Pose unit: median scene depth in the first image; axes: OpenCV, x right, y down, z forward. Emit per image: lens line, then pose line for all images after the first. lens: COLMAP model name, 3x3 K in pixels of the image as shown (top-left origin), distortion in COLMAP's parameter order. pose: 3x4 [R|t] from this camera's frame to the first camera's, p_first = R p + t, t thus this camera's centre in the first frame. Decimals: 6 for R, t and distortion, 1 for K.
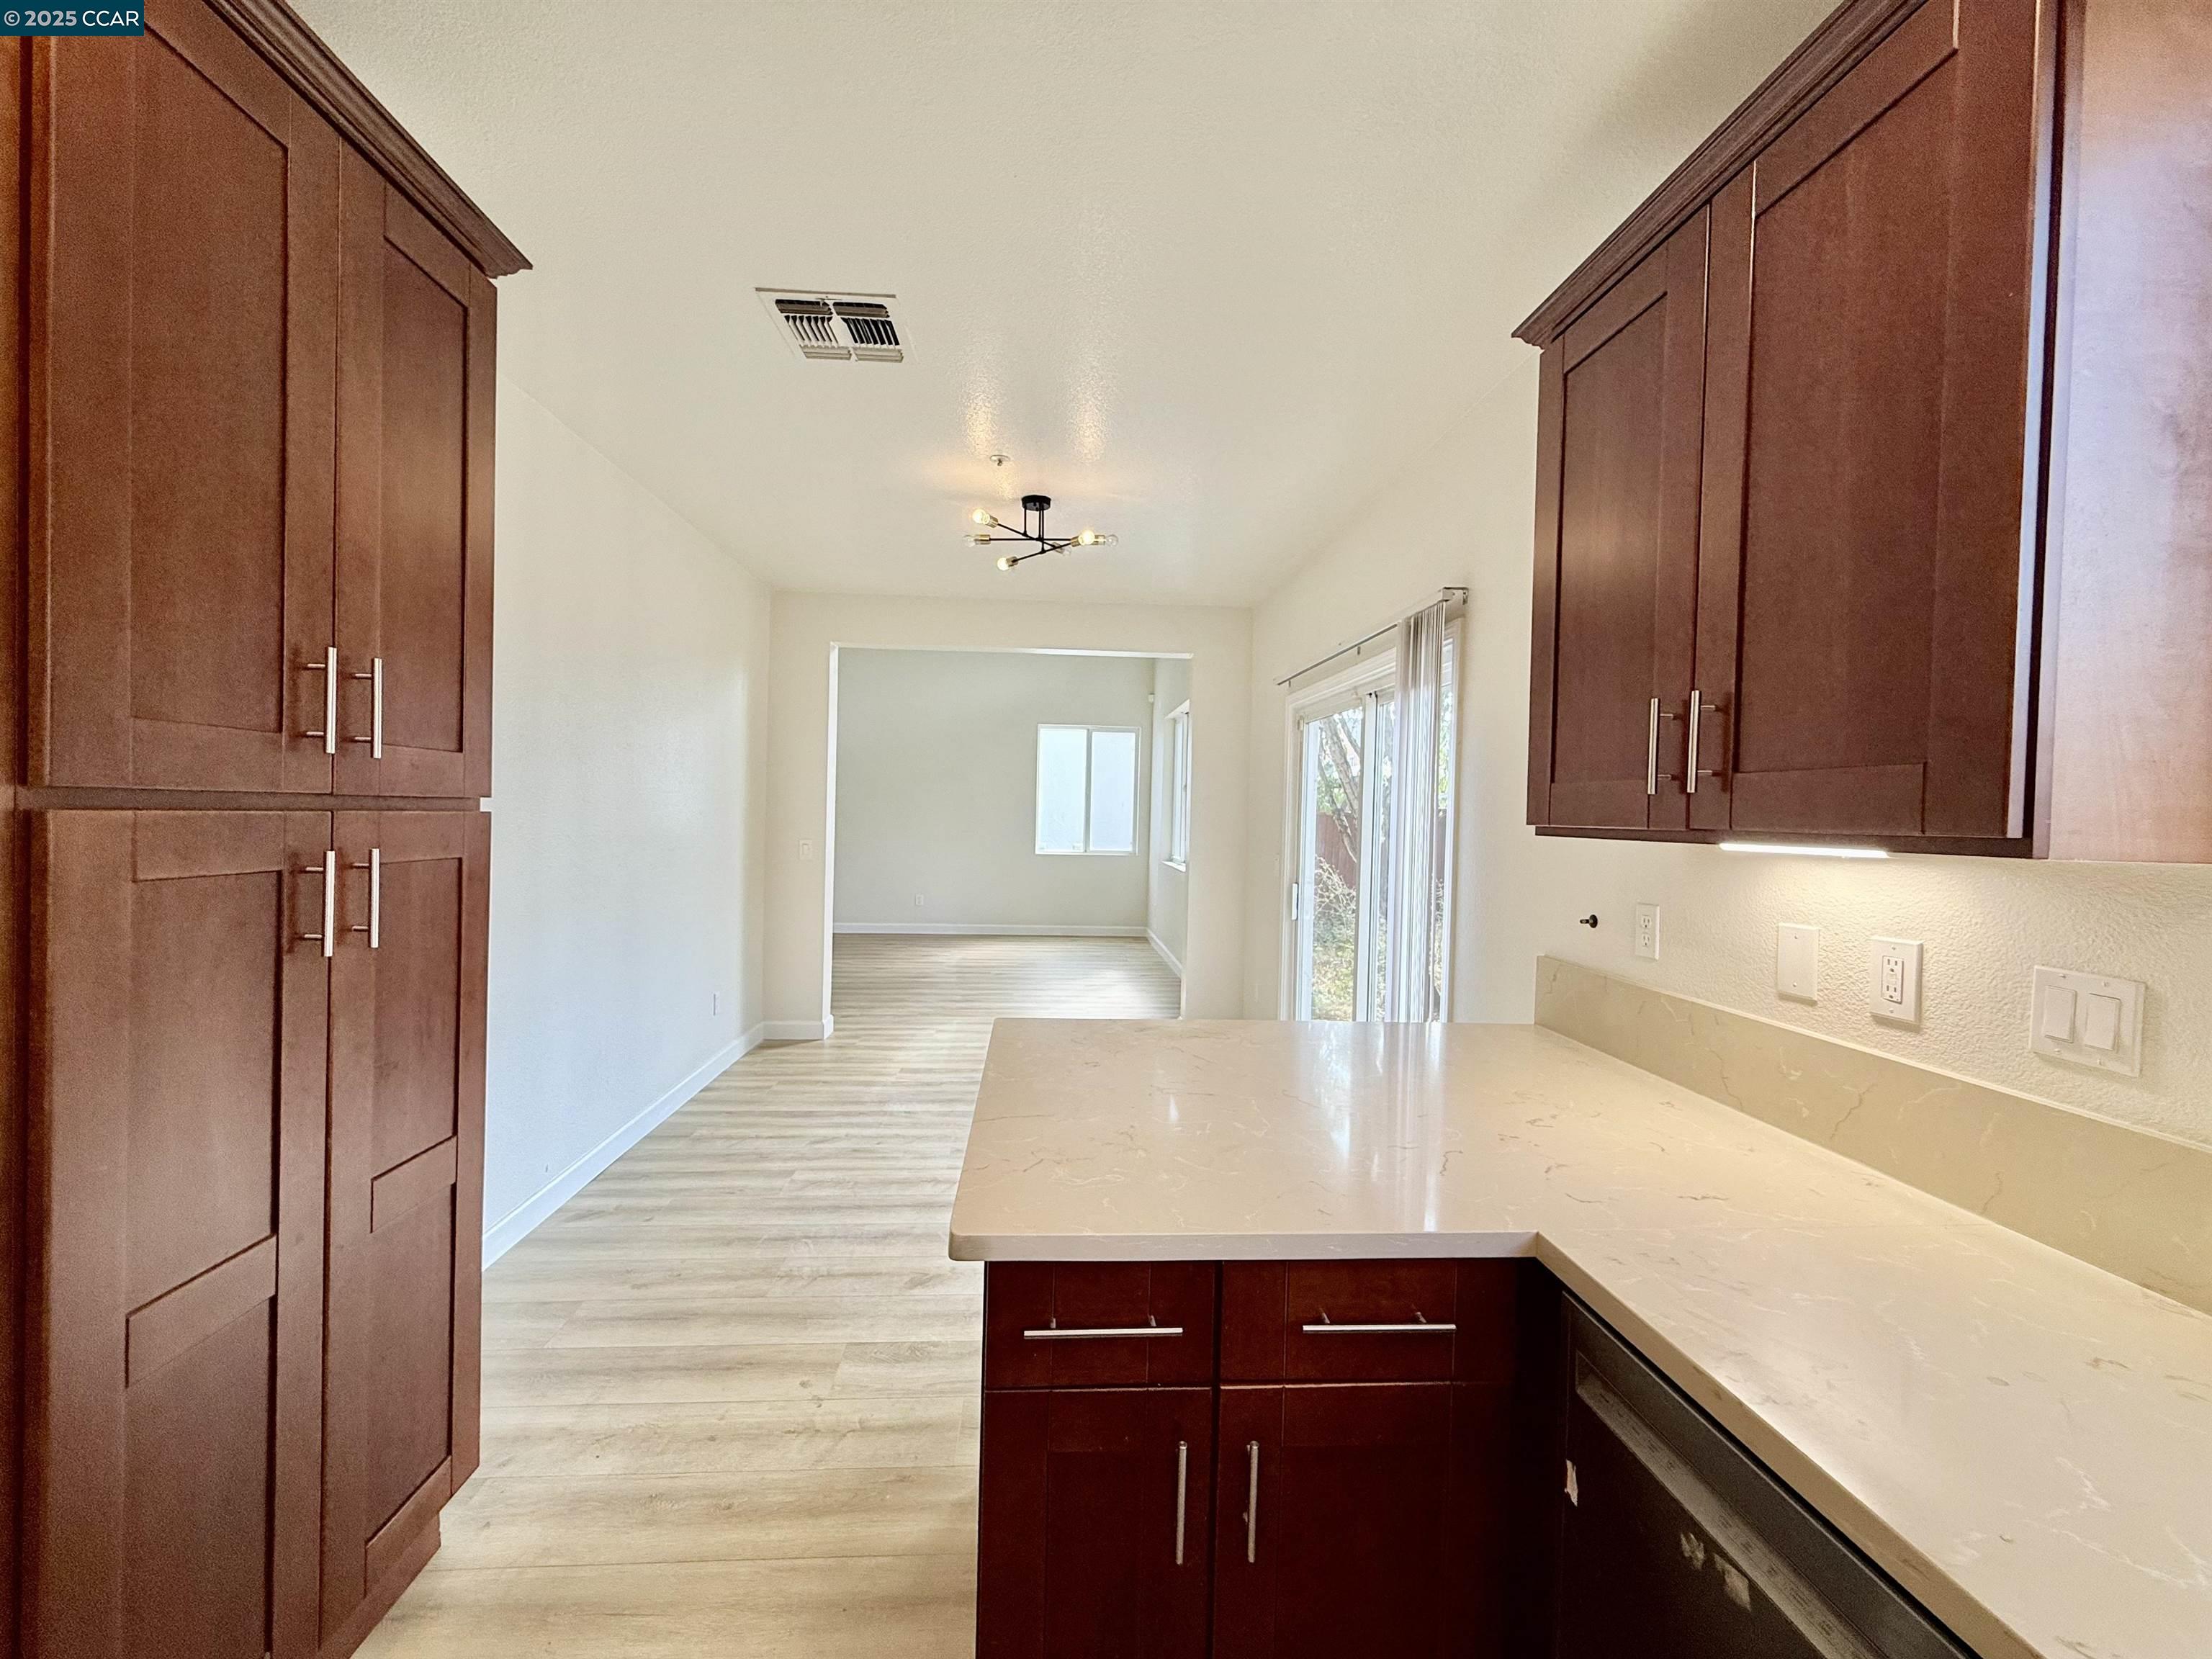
lens RADIAL K [[881.6, 0, 1099.3], [0, 881.6, 824.7], [0, 0, 1]] dist [-0.001709, 0.000581]
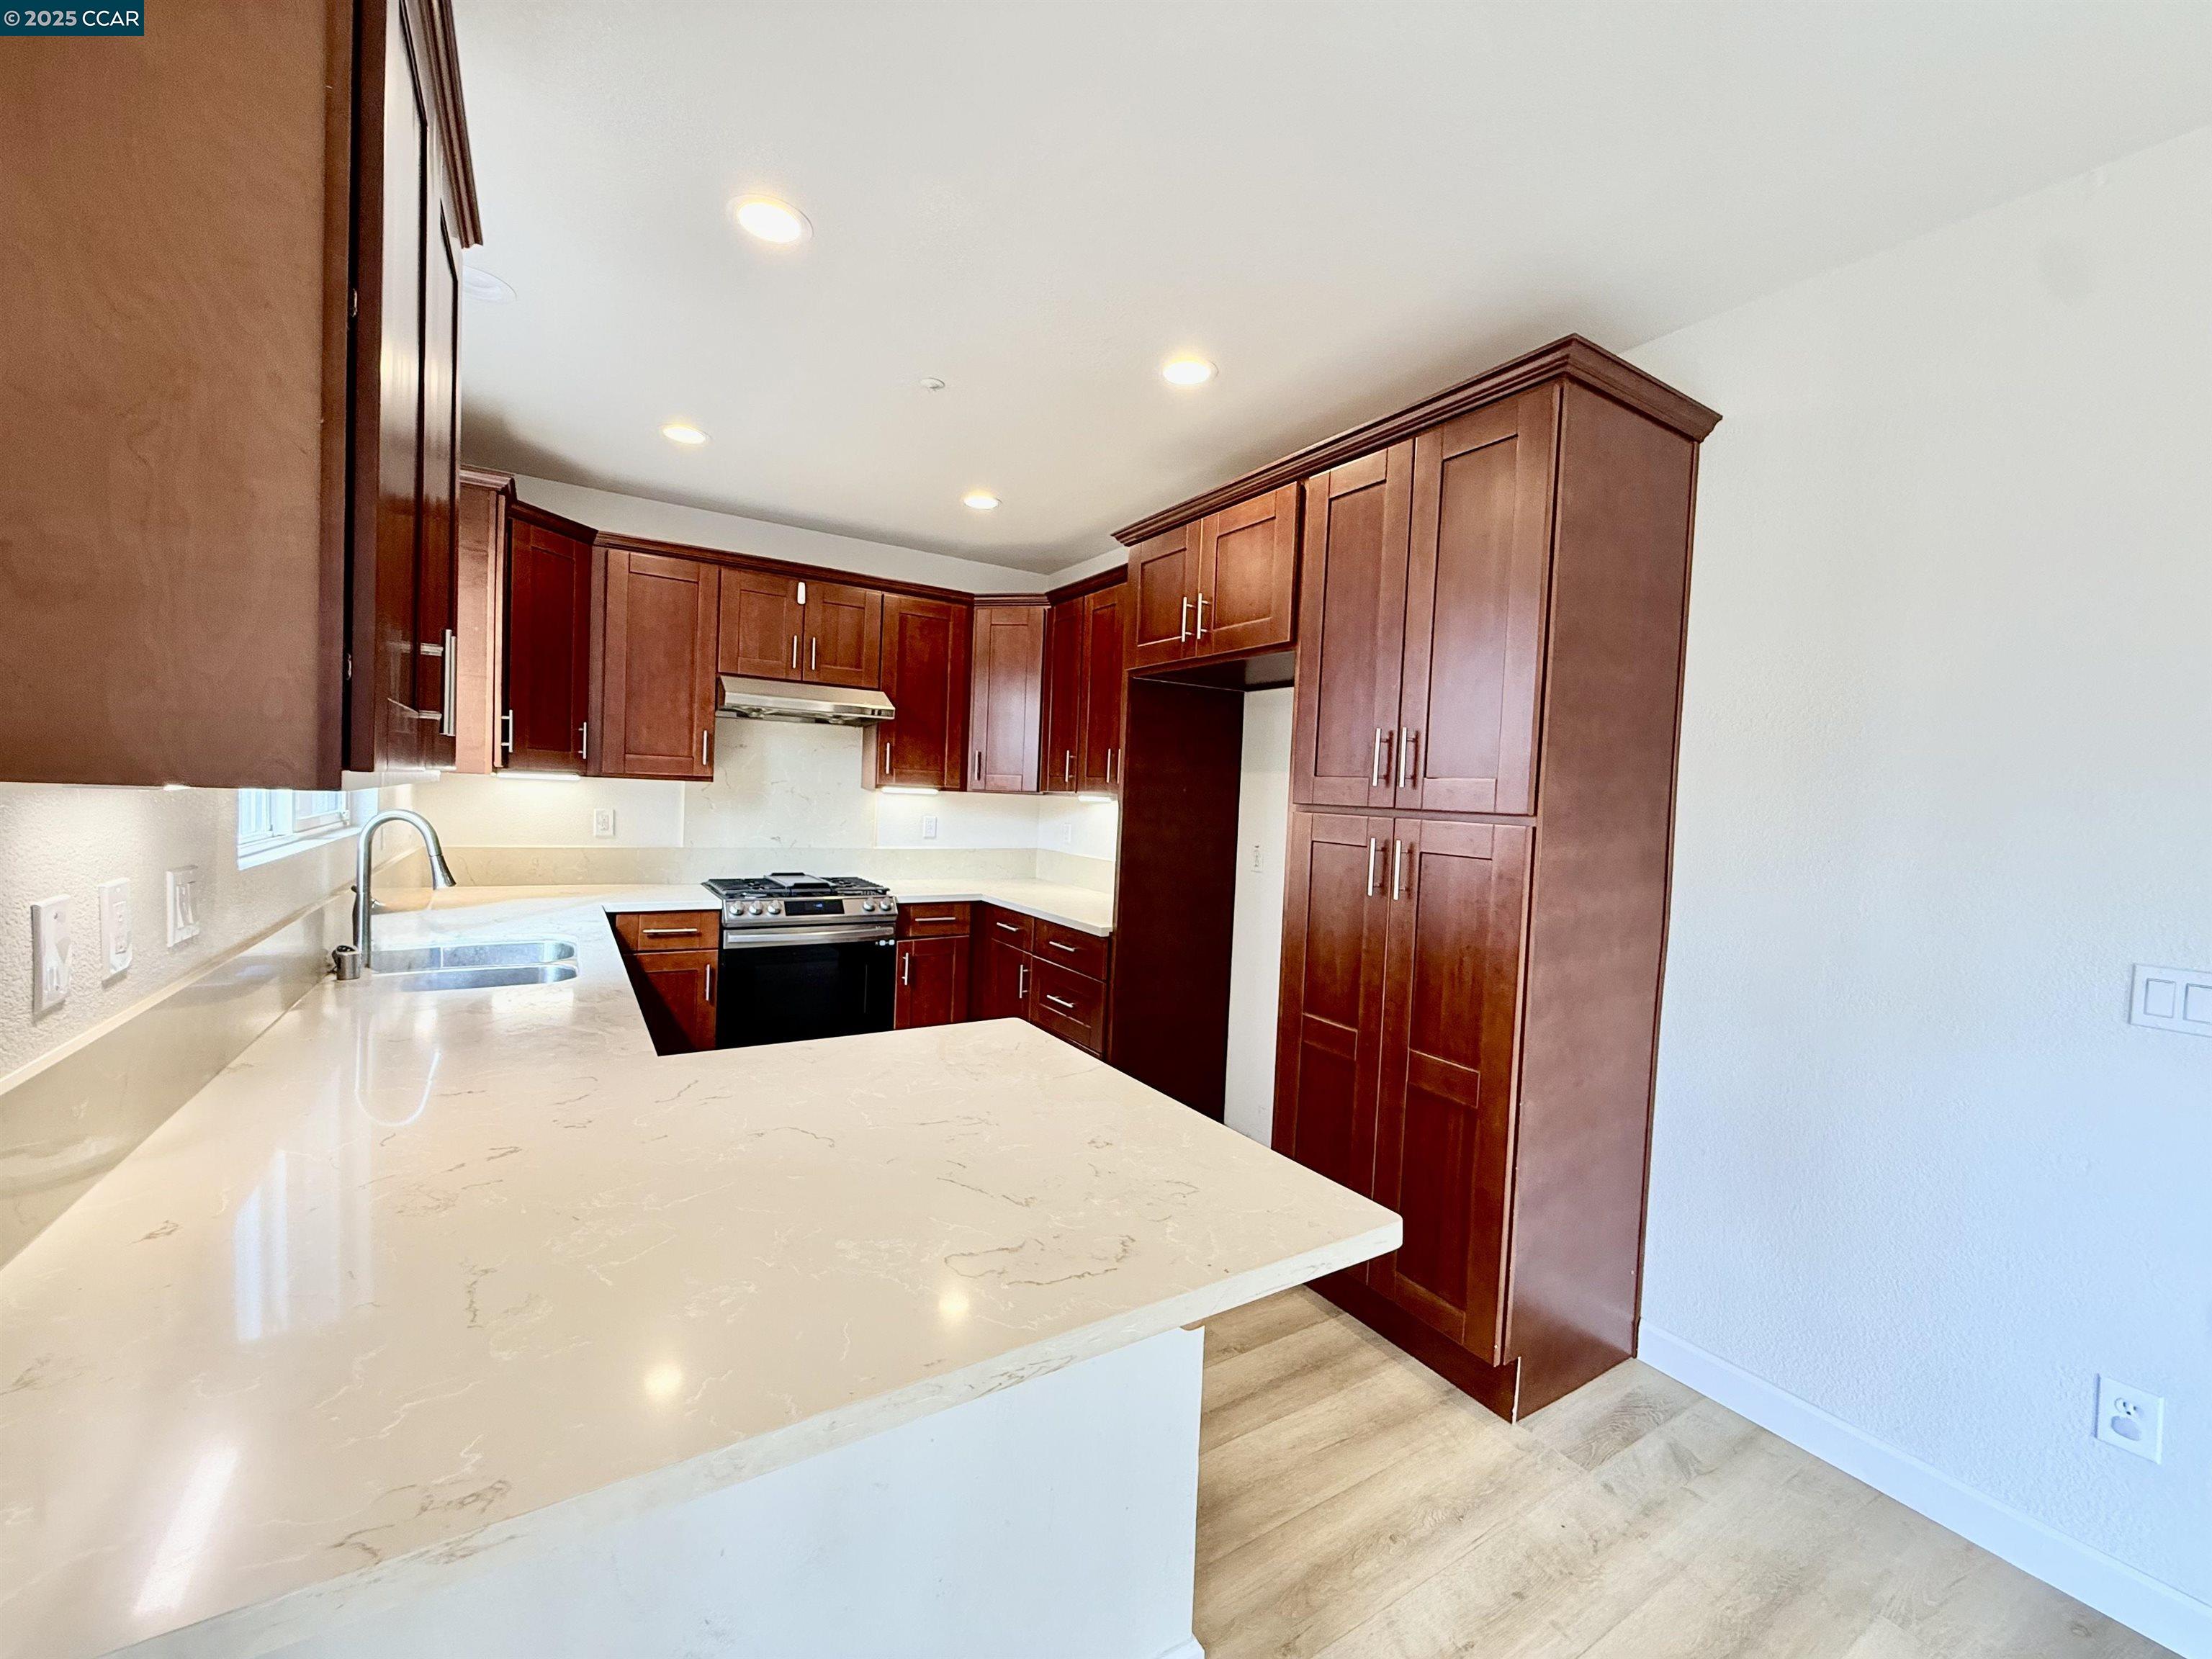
lens RADIAL K [[881.6, 0, 1103.1], [0, 881.6, 828.4], [0, 0, 1]] dist [-0.001709, 0.000581]
pose [[-0.877230, -0.043676, -0.478080, 0.438317], [-0.073741, 0.996294, 0.044288, -0.026356], [0.474373, 0.074104, -0.877199, 2.028306]]
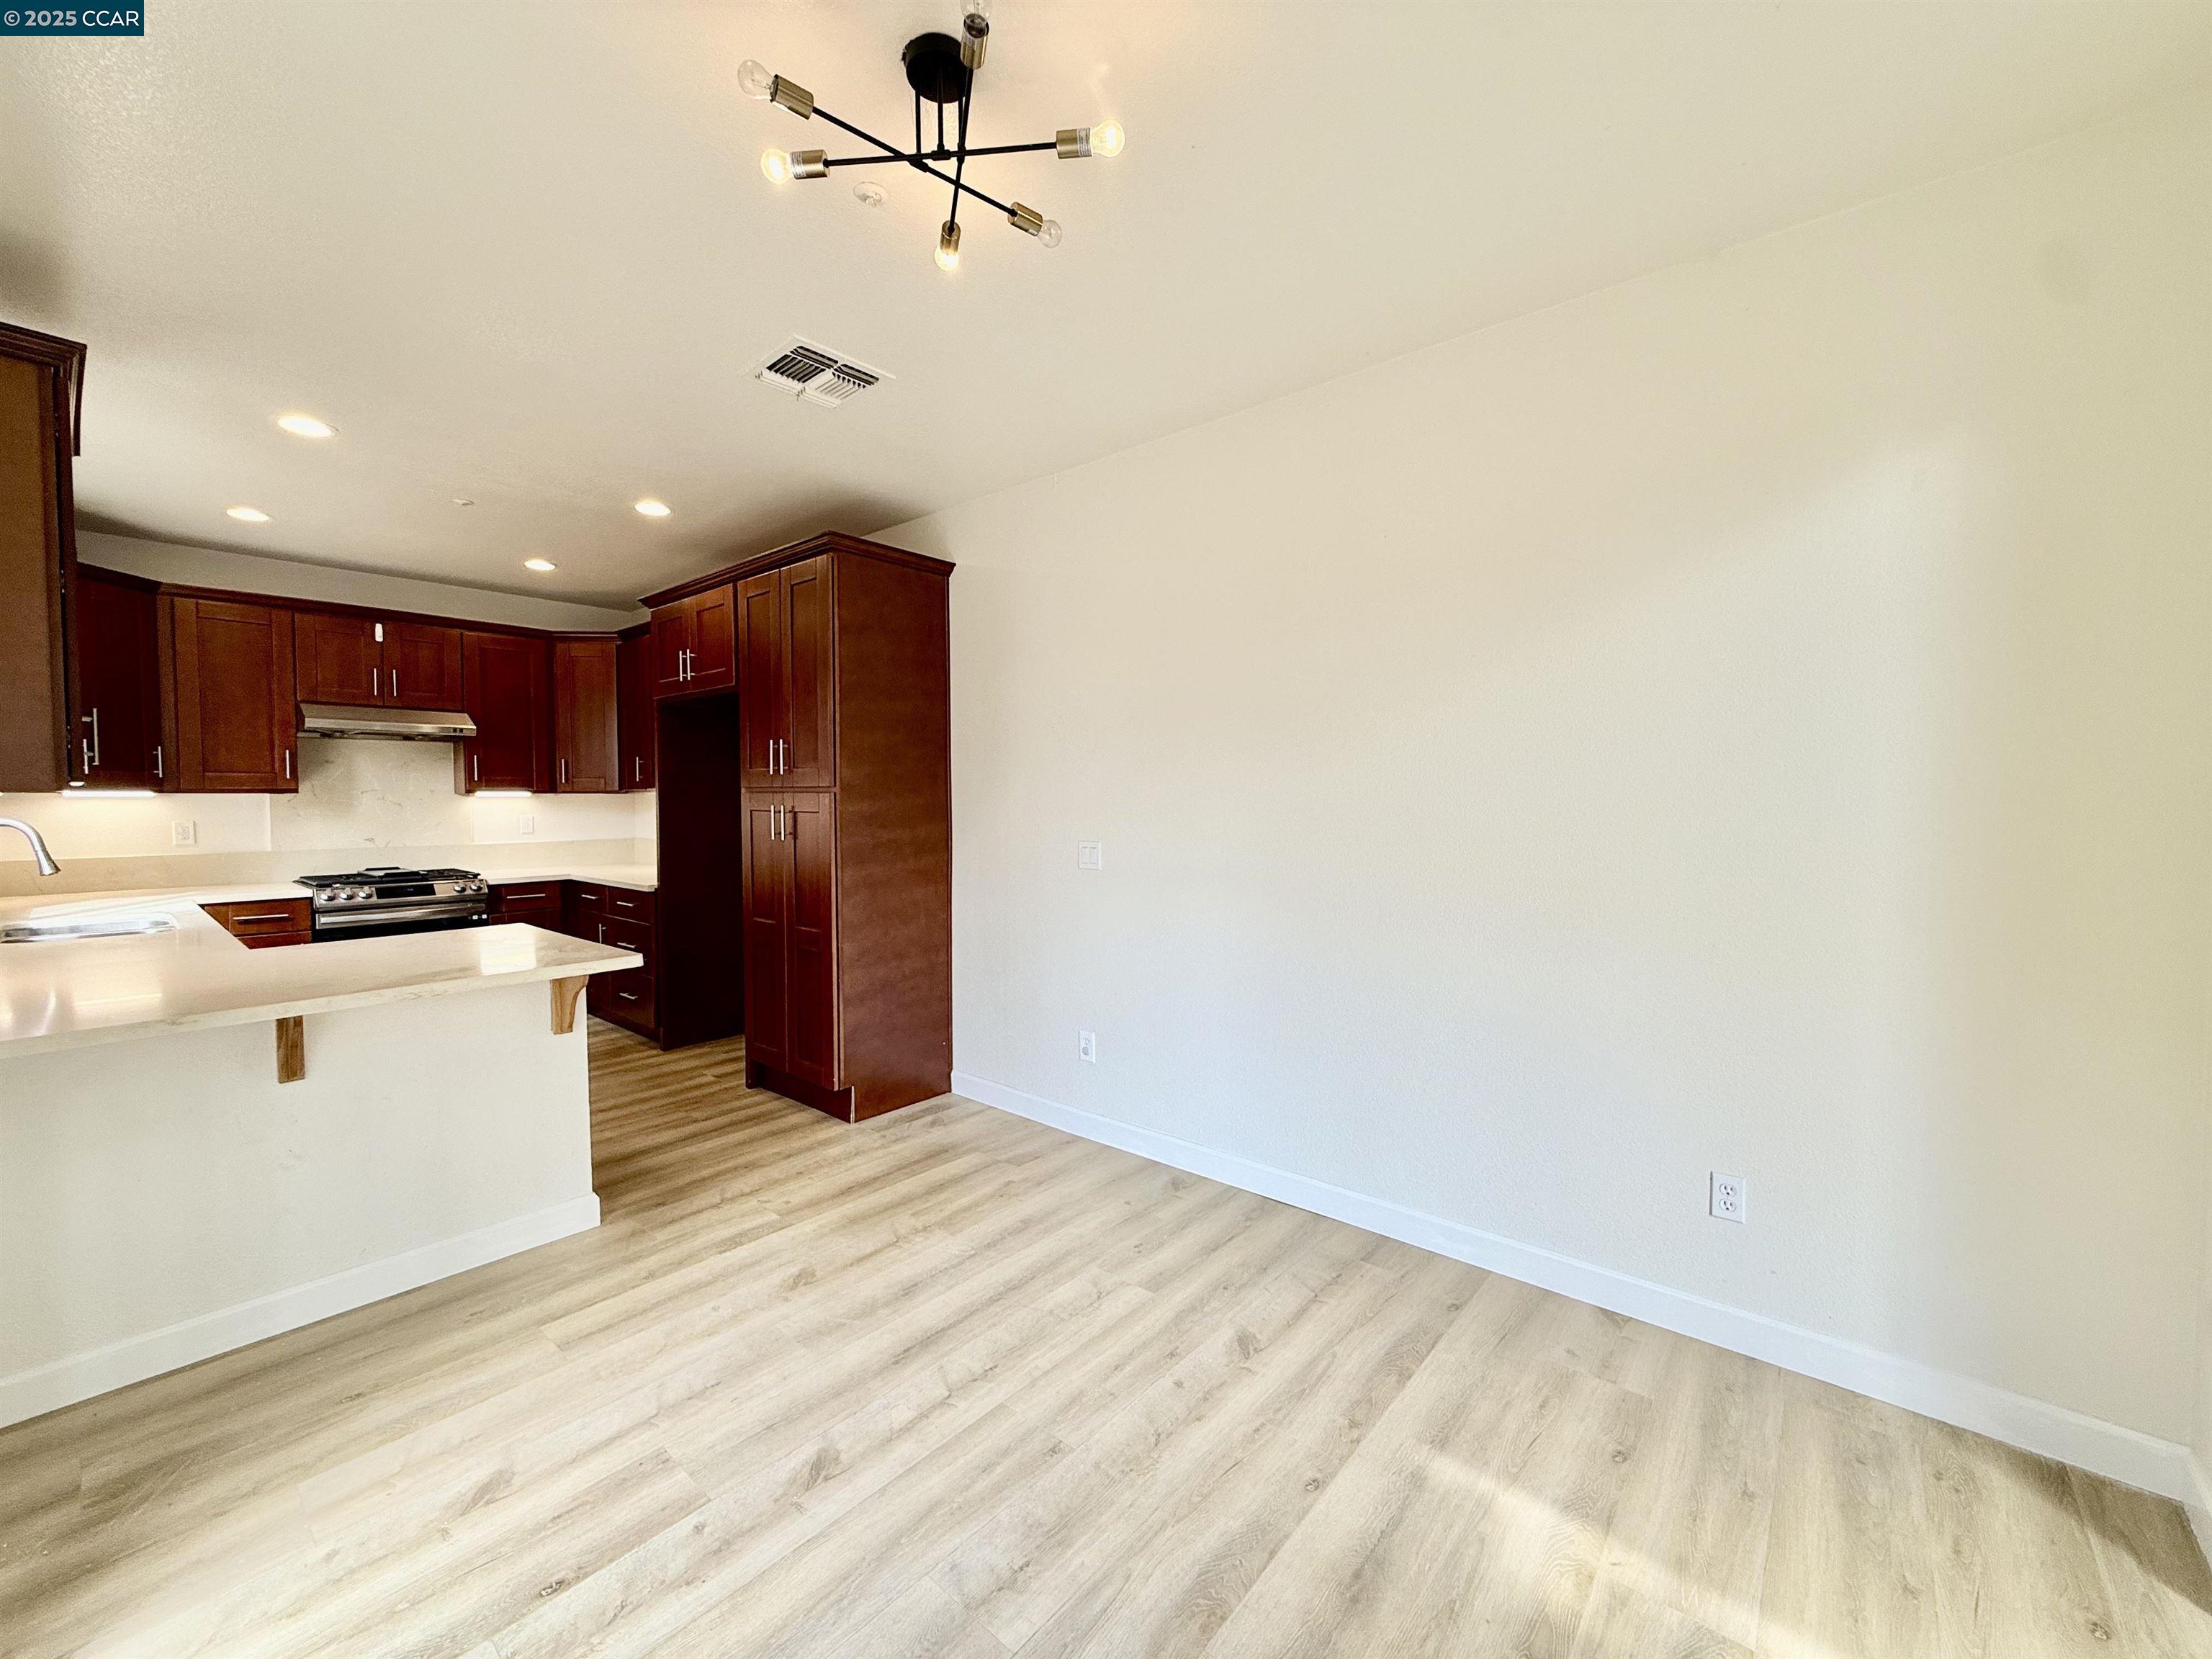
lens RADIAL K [[881.6, 0, 1106.3], [0, 881.6, 828.4], [0, 0, 1]] dist [-0.001709, 0.000581]
pose [[-0.693268, 0.002682, -0.720674, 0.473204], [-0.028796, 0.999091, 0.031419, -0.016984], [0.720104, 0.042534, -0.692561, 3.452607]]
